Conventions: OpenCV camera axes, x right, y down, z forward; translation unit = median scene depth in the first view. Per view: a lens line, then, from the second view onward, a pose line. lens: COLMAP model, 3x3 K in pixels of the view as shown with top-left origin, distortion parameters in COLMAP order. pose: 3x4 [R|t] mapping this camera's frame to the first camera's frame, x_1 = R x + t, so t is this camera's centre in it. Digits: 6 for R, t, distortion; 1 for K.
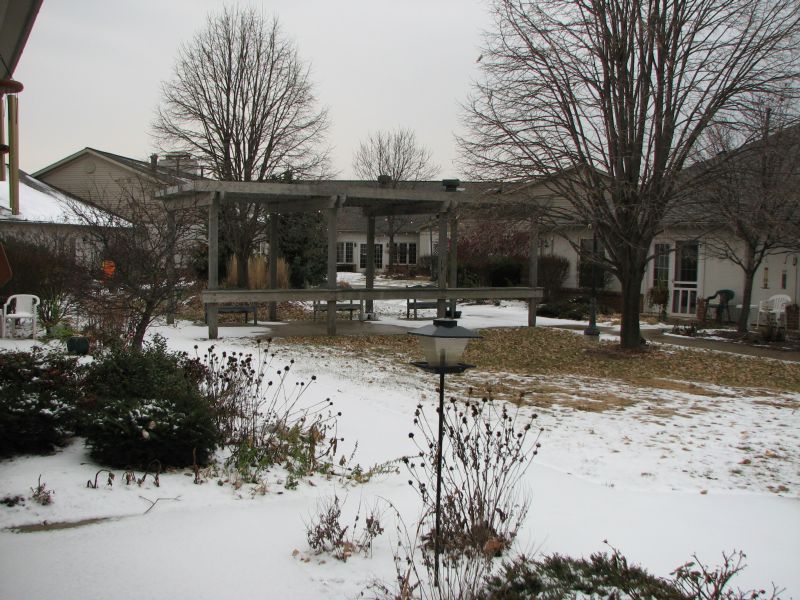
lens RADIAL K [[852.6, 0, 400.6], [0, 852.6, 299.2], [0, 0, 1]] dist [-0.060743, 0.000000]
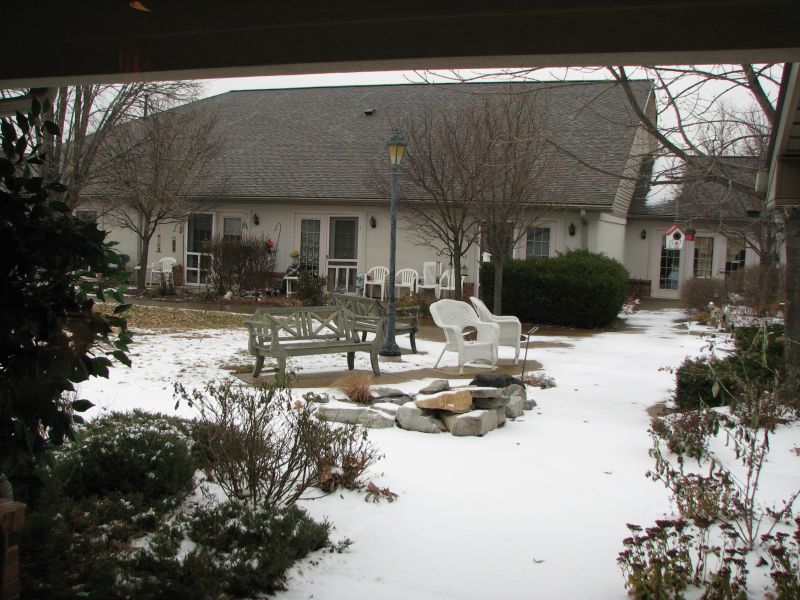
lens RADIAL K [[852.6, 0, 399.9], [0, 852.6, 299.9], [0, 0, 1]] dist [-0.060743, 0.000000]
pose [[0.751689, -0.053251, 0.657365, -0.122264], [0.024903, 0.998316, 0.052395, 0.000783], [-0.659048, -0.023015, 0.751749, -0.162228]]
